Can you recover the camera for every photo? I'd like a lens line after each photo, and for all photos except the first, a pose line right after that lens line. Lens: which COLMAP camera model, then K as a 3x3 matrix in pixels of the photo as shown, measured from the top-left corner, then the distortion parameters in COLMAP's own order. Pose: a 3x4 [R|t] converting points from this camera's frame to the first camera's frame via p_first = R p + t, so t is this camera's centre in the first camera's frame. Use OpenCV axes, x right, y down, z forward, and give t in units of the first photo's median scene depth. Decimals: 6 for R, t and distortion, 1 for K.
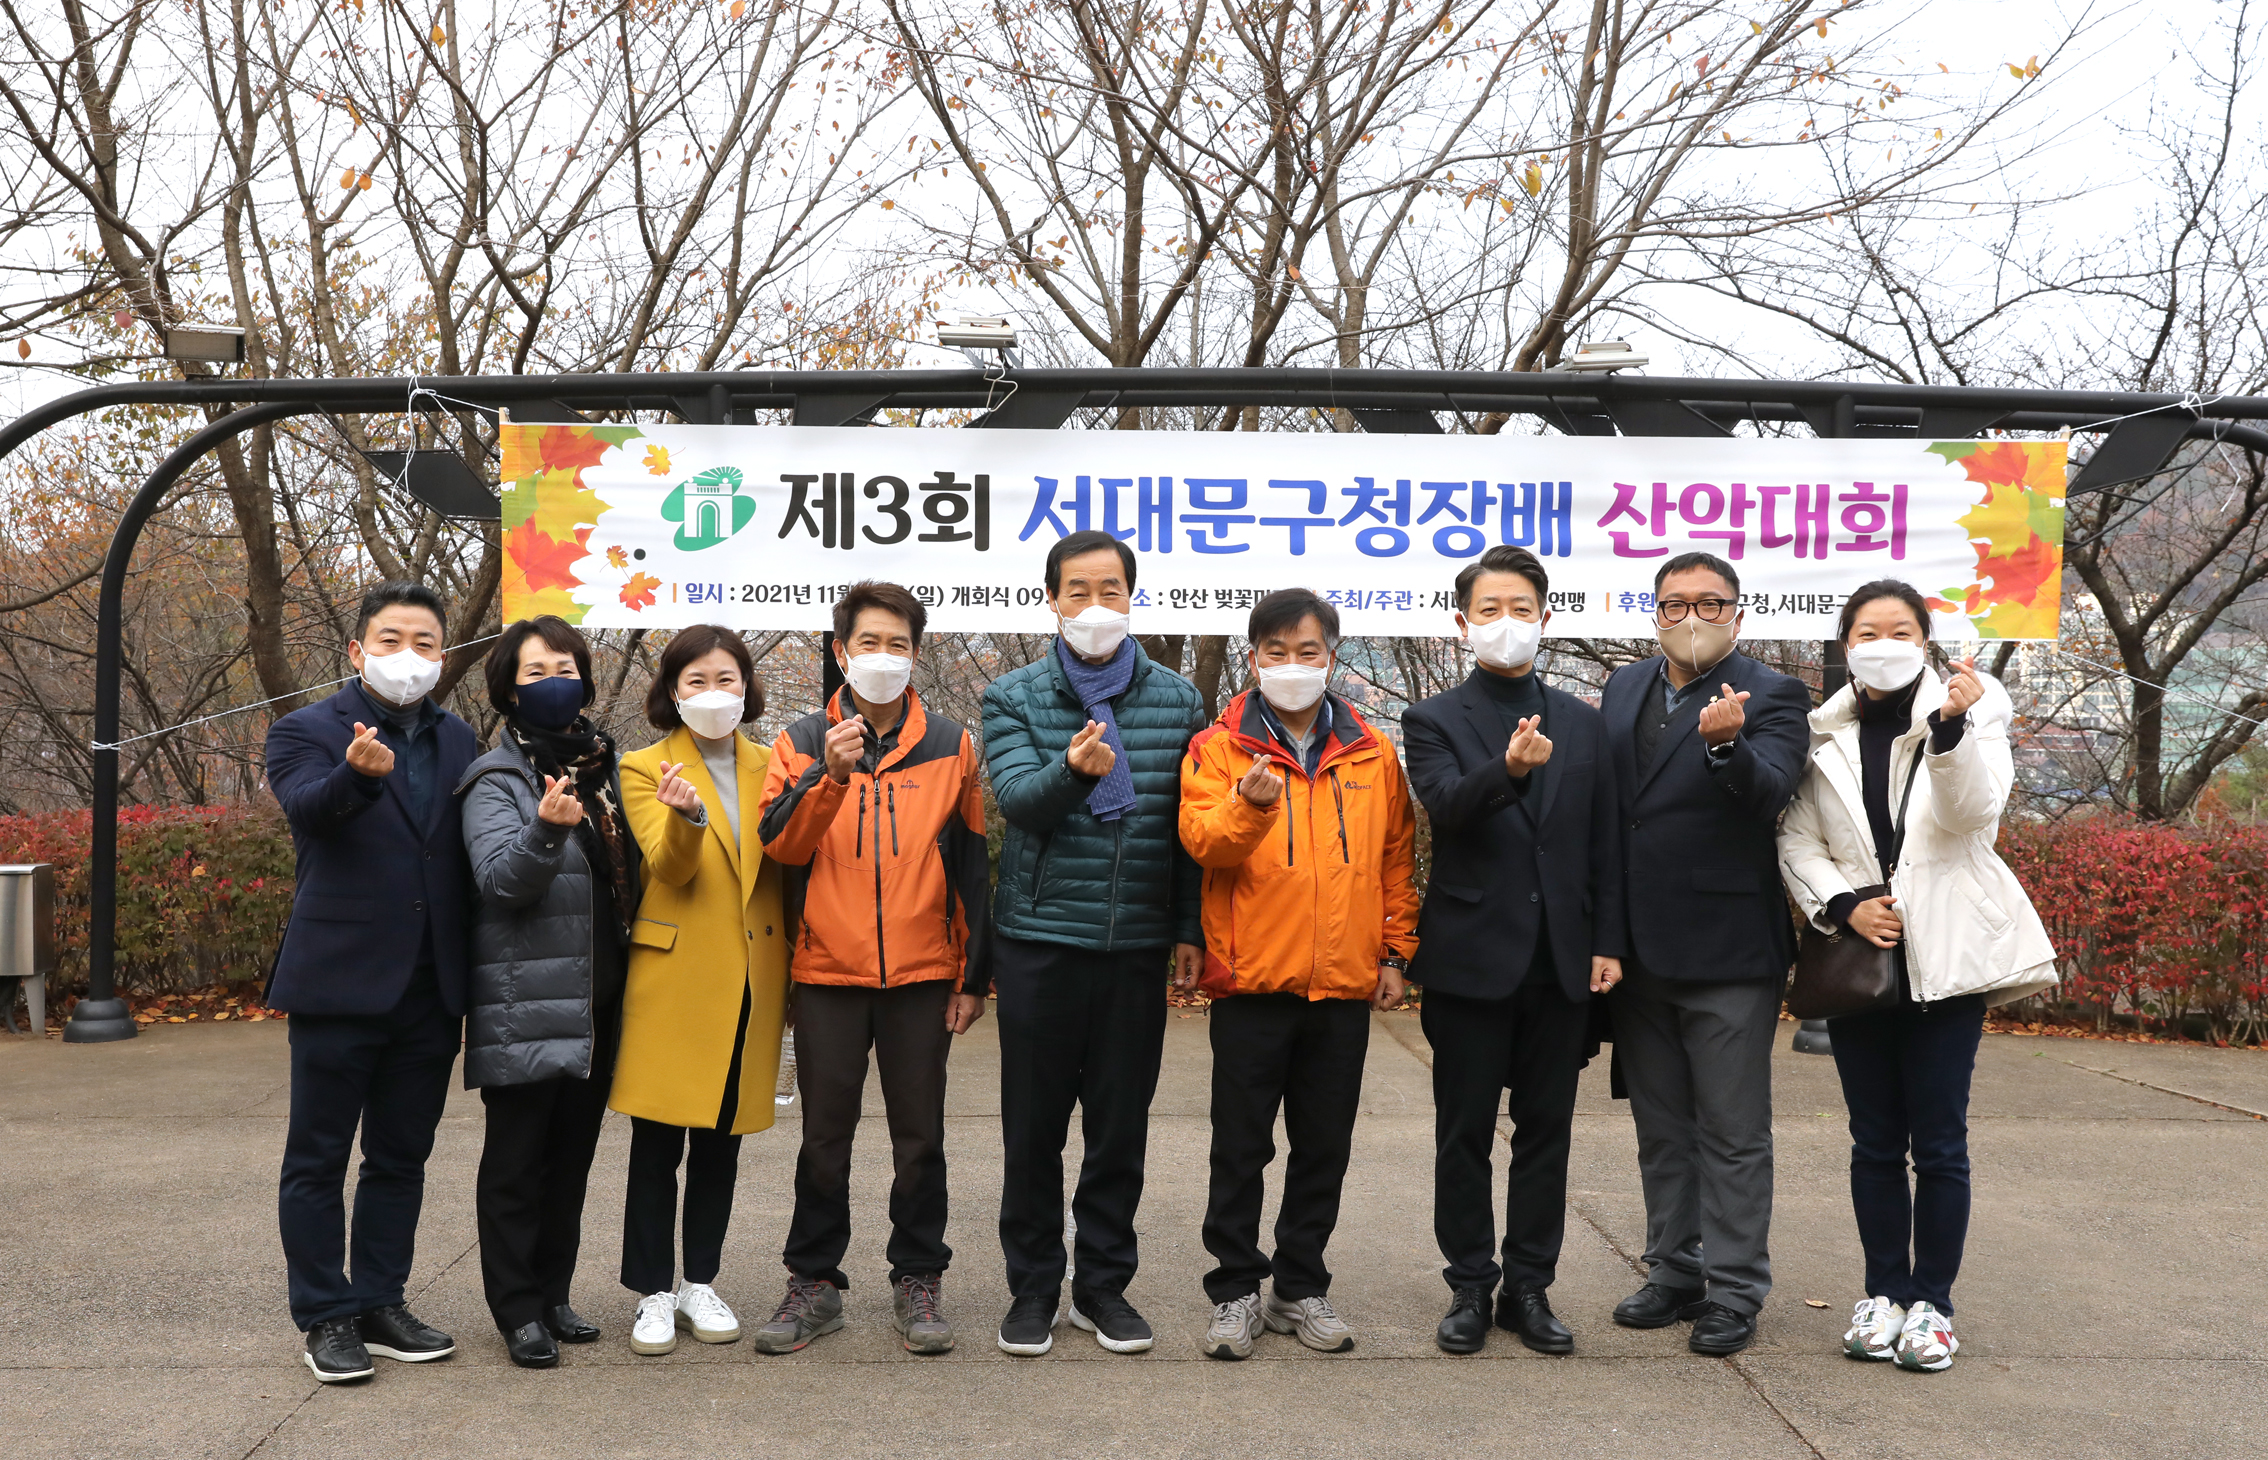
lens RADIAL K [[2351.5, 0, 1067.9], [0, 2351.5, 677.0], [0, 0, 1]] dist [0.004307, 0.000000]
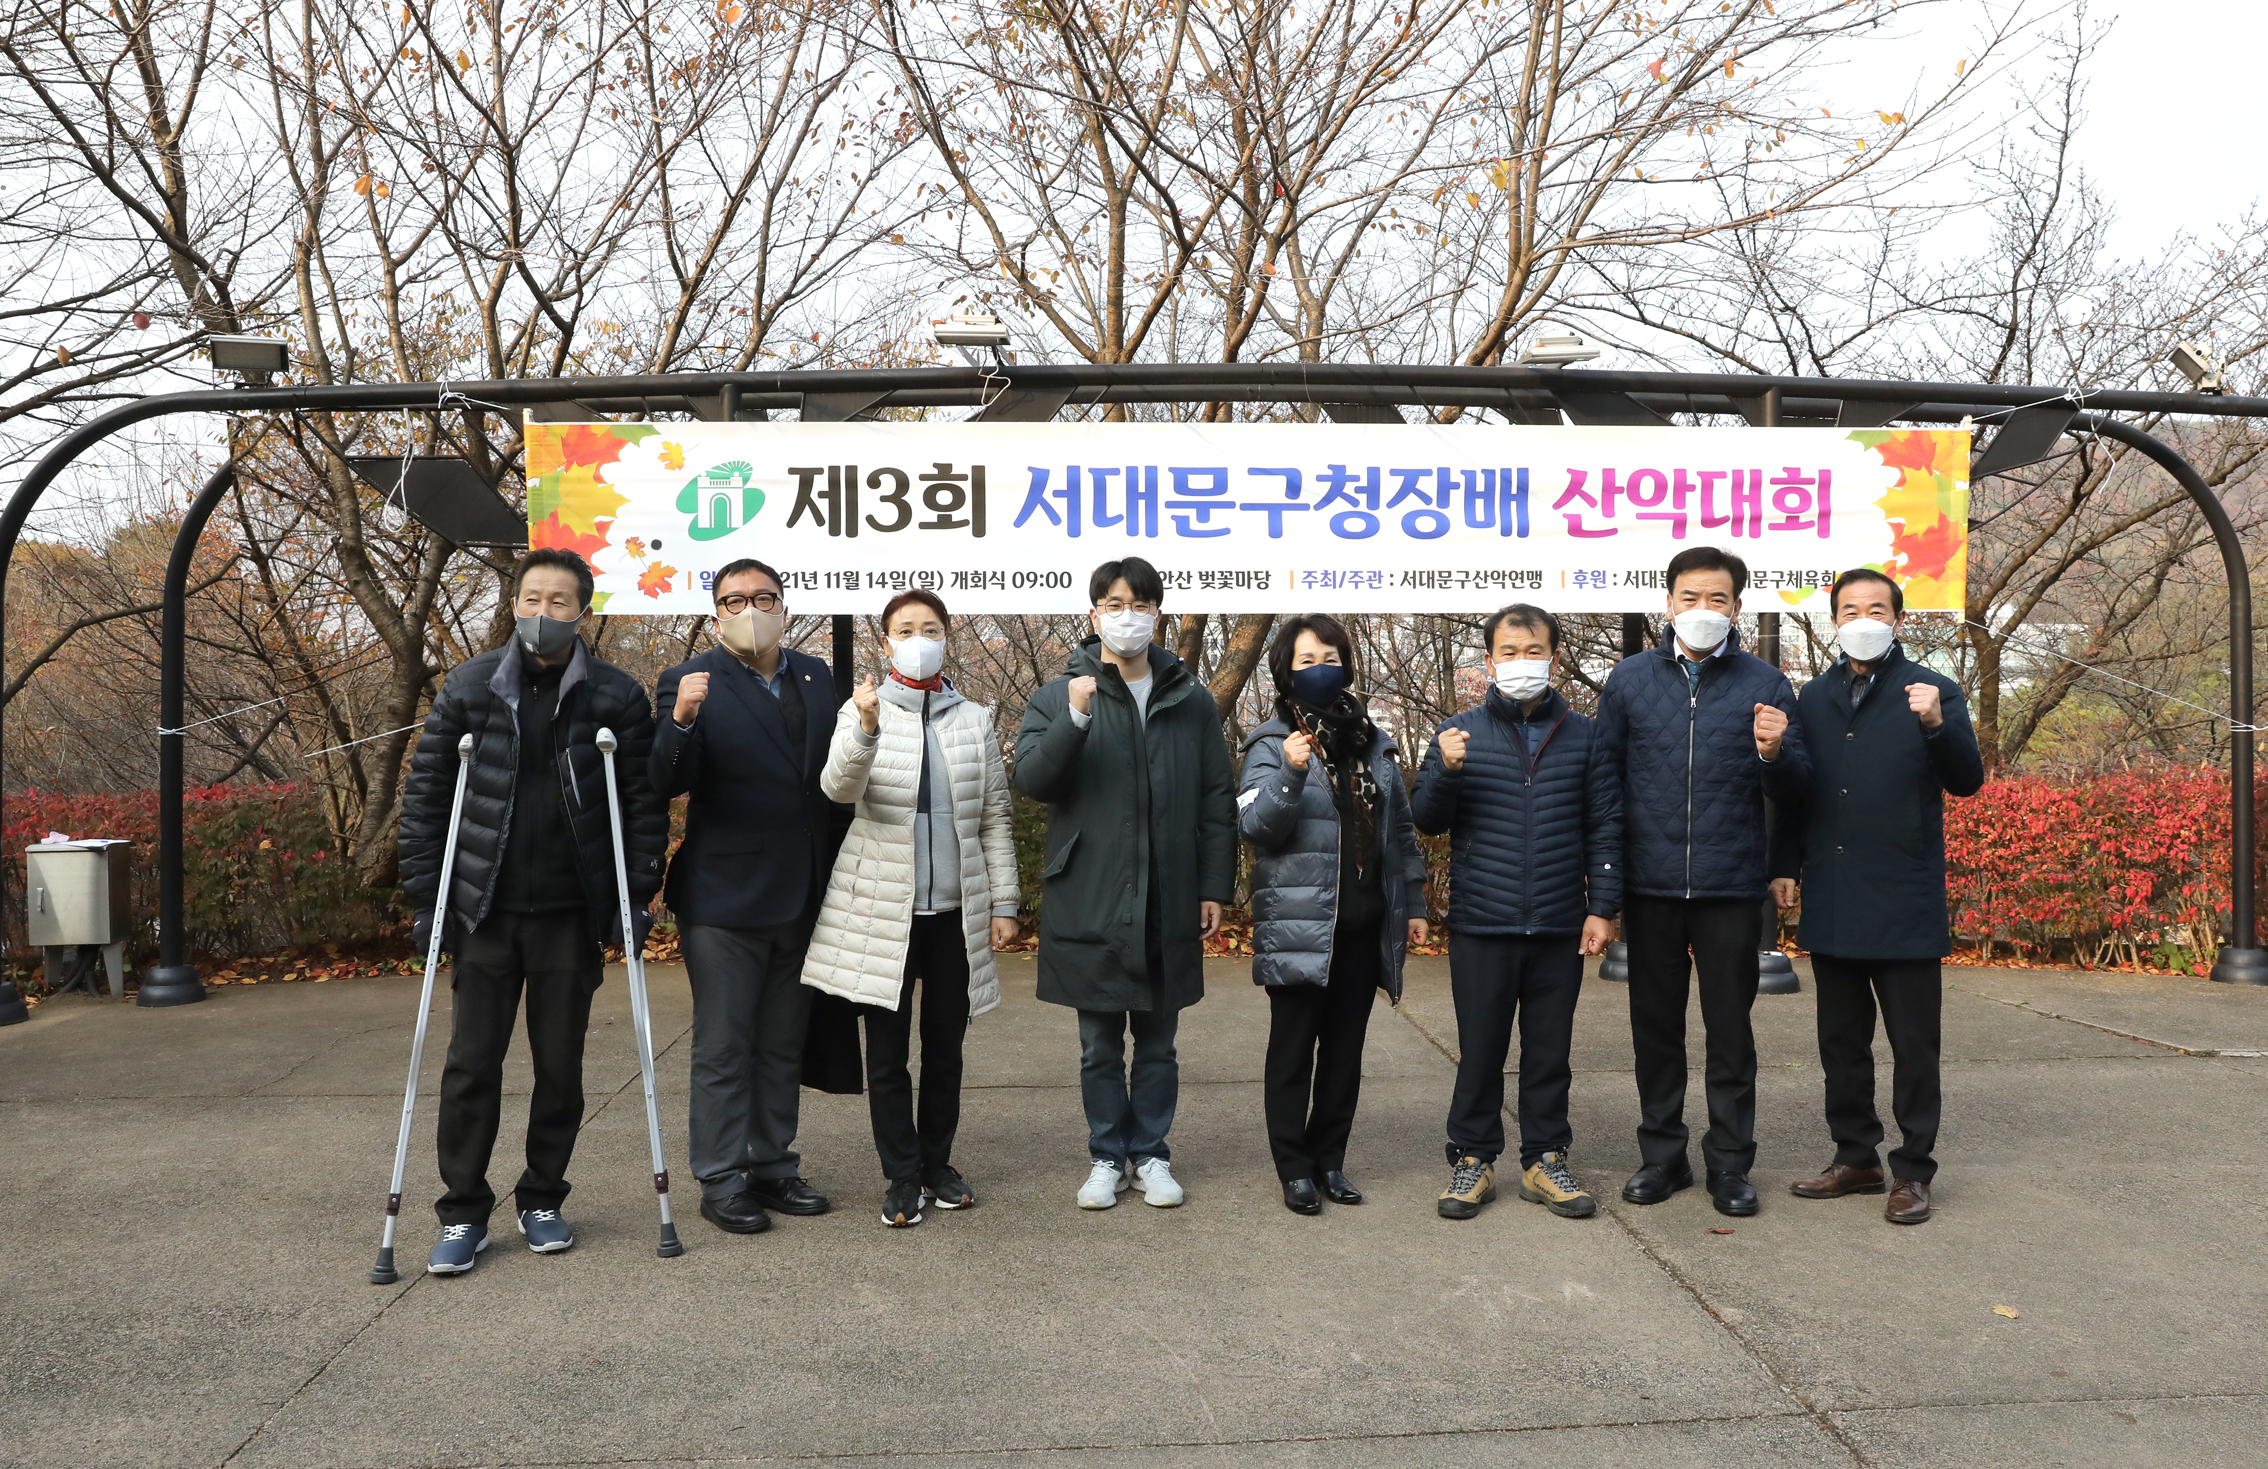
lens RADIAL K [[1719.3, 0, 1118.7], [0, 1719.3, 668.6], [0, 0, 1]] dist [-0.089463, 0.056277]
pose [[0.999484, -0.012980, 0.029366, 0.002904], [0.012849, 0.999907, 0.004637, 0.002731], [-0.029423, -0.004257, 0.999558, 0.224137]]
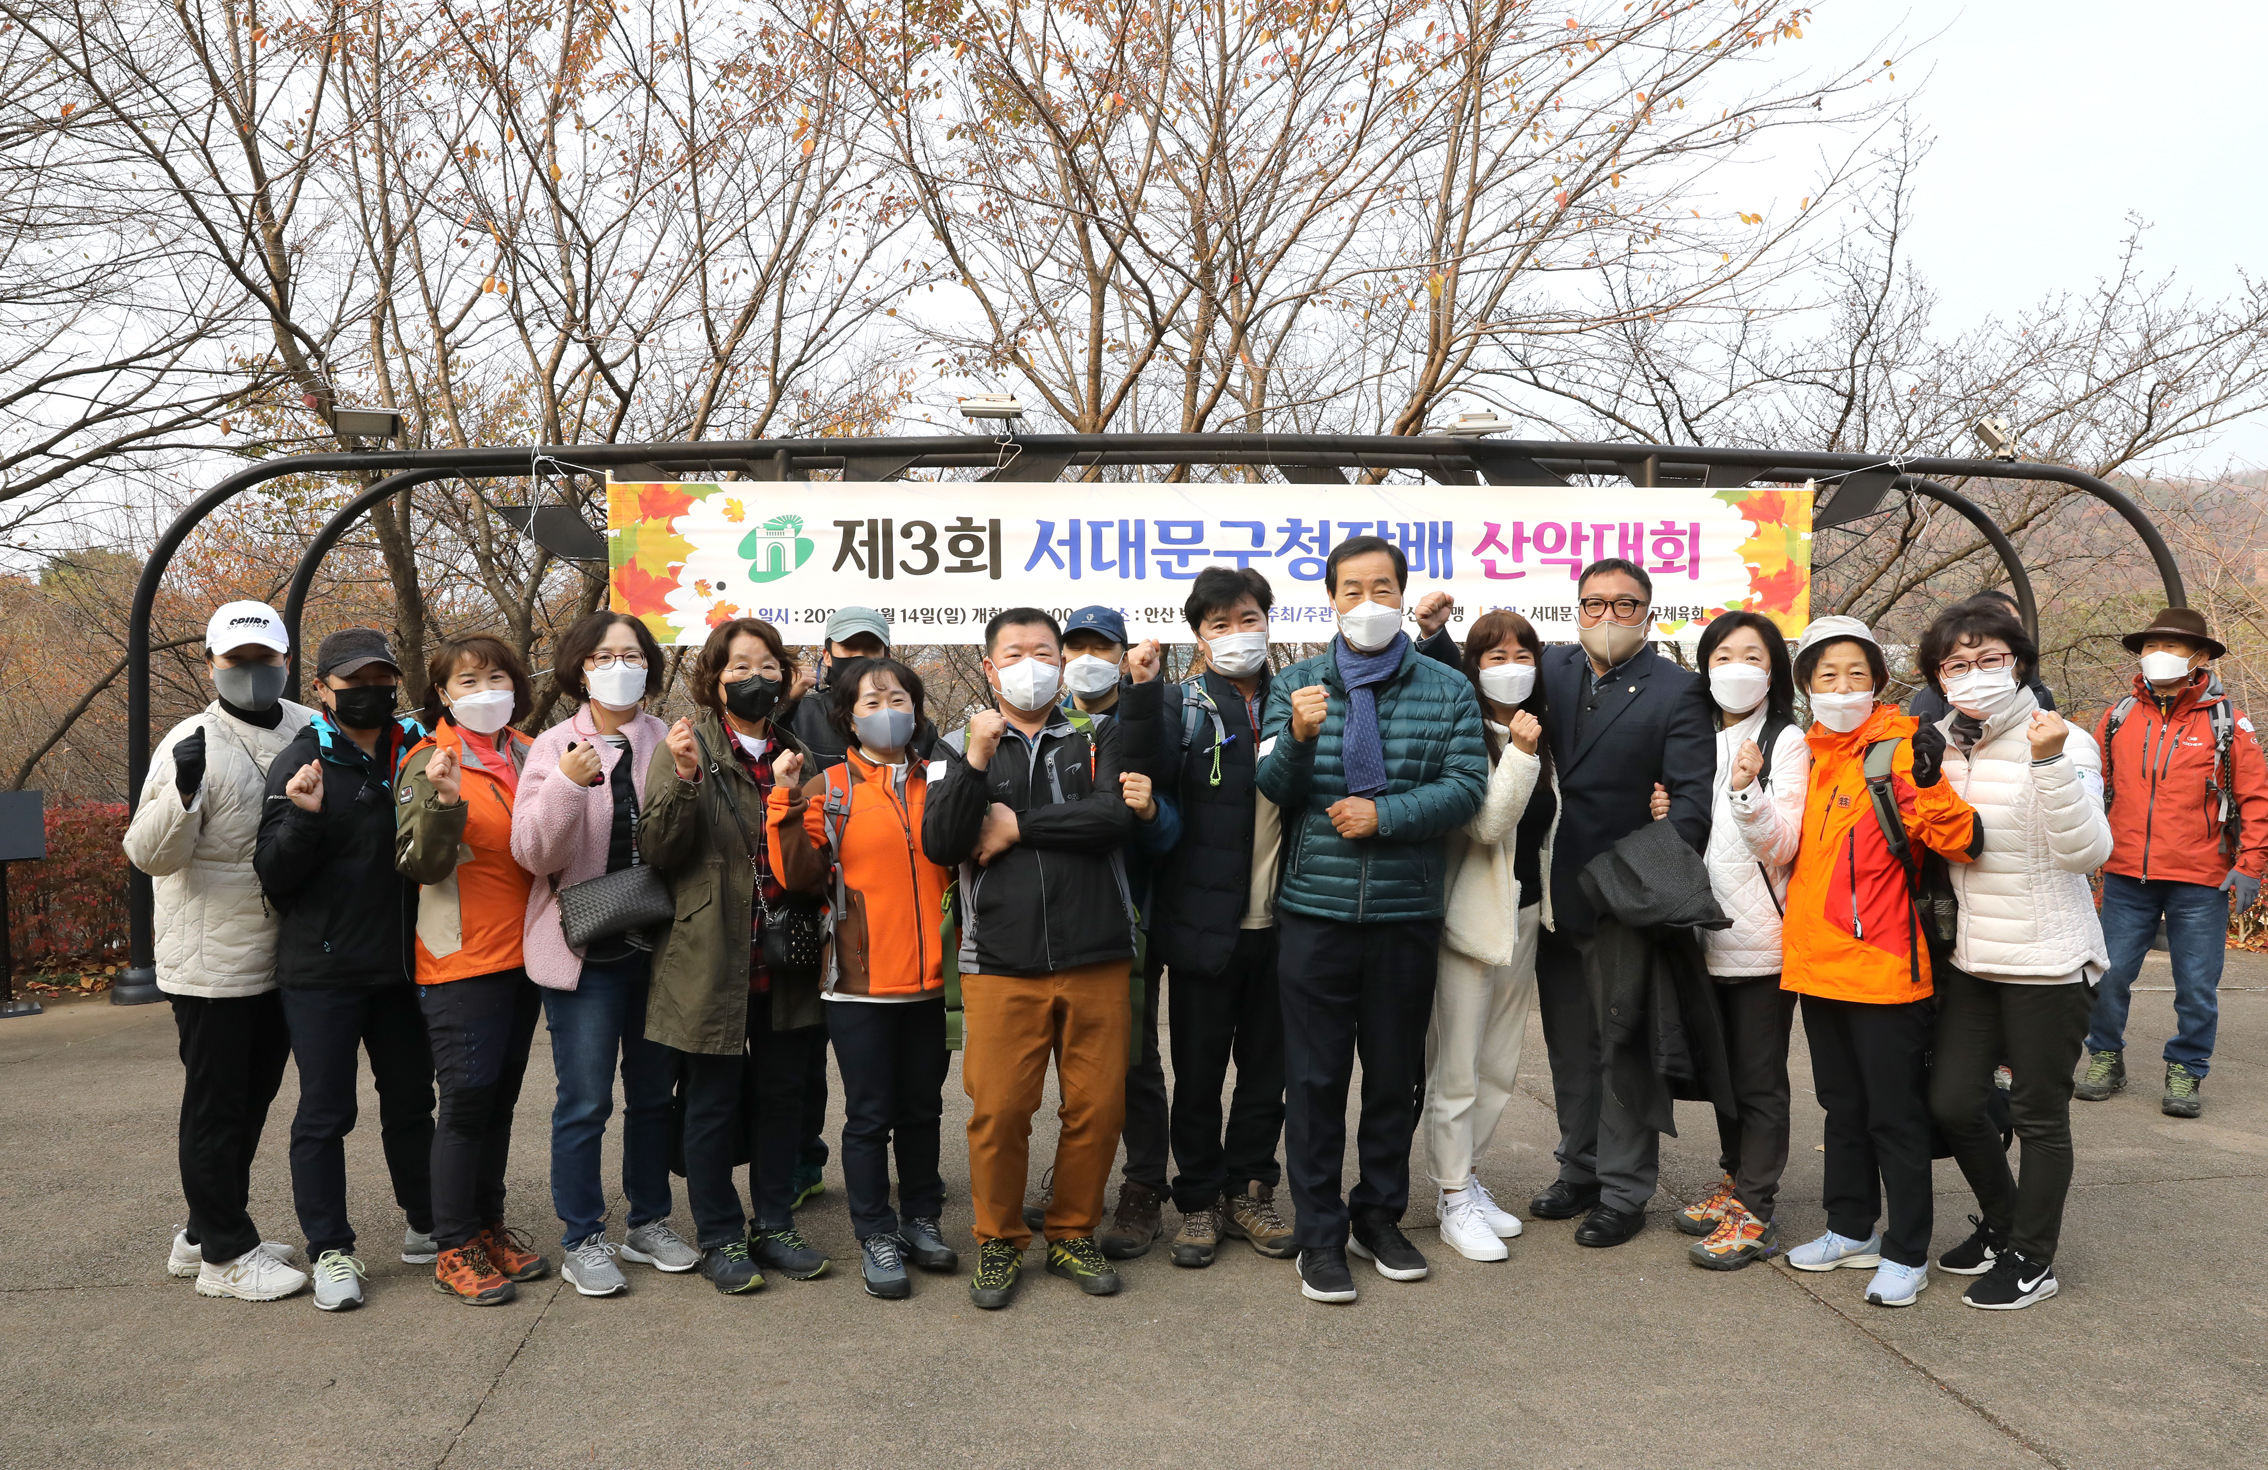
lens RADIAL K [[1719.3, 0, 1077.8], [0, 1719.3, 713.3], [0, 0, 1]] dist [-0.089463, 0.056277]
pose [[0.996569, -0.018126, 0.080753, -0.068165], [0.016587, 0.999668, 0.019699, 0.000563], [-0.081083, -0.018292, 0.996539, 0.078876]]
